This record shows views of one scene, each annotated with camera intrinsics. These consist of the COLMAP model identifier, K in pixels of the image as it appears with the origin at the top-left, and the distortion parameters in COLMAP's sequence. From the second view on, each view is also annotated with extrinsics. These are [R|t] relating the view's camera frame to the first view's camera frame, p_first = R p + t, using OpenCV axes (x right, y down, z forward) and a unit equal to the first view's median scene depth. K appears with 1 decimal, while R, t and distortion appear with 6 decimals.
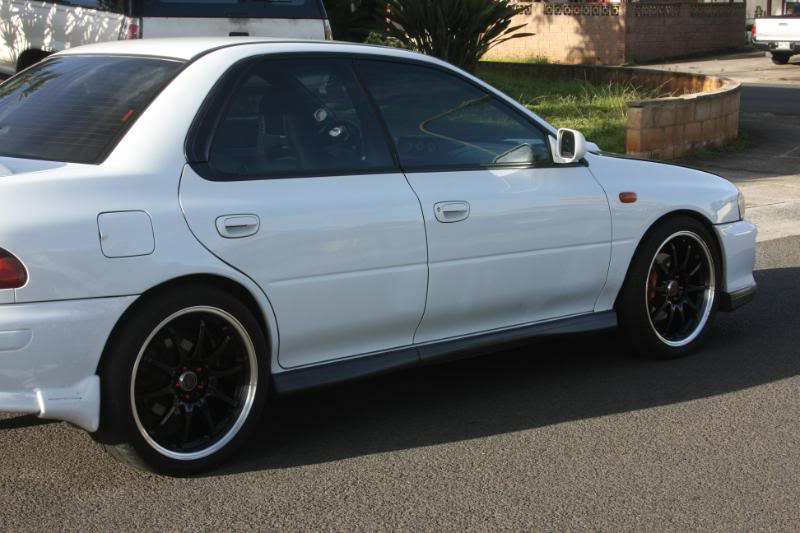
lens RADIAL K [[1556.7, 0, 400.0], [0, 1556.7, 266.5], [0, 0, 1]] dist [0.001978, 0.048498]
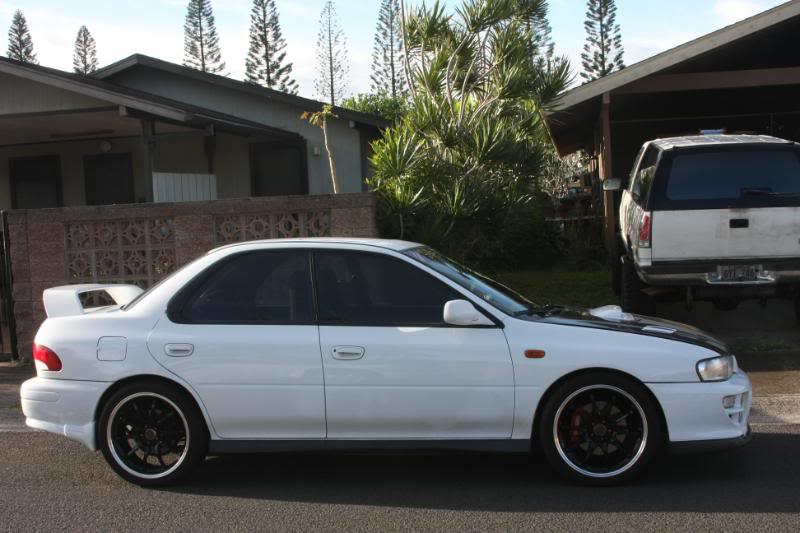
lens RADIAL K [[1137.7, 0, 400.0], [0, 1137.7, 266.5], [0, 0, 1]] dist [-0.102625, -0.015187]
pose [[0.611802, 0.008989, -0.790960, 0.762825], [-0.085860, 0.994782, -0.055106, -0.051019], [0.786338, 0.101626, 0.609381, 0.300497]]
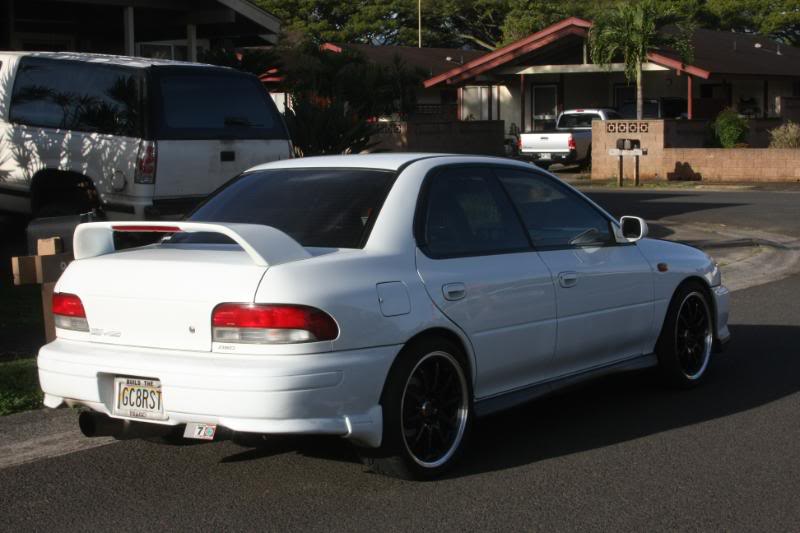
lens RADIAL K [[1423.0, 0, 400.0], [0, 1423.0, 266.5], [0, 0, 1]] dist [0.007346, -0.051930]
pose [[0.984086, -0.032370, 0.174718, -0.265060], [0.044050, 0.997016, -0.063394, 0.020421], [-0.172145, 0.070081, 0.982576, -0.145687]]
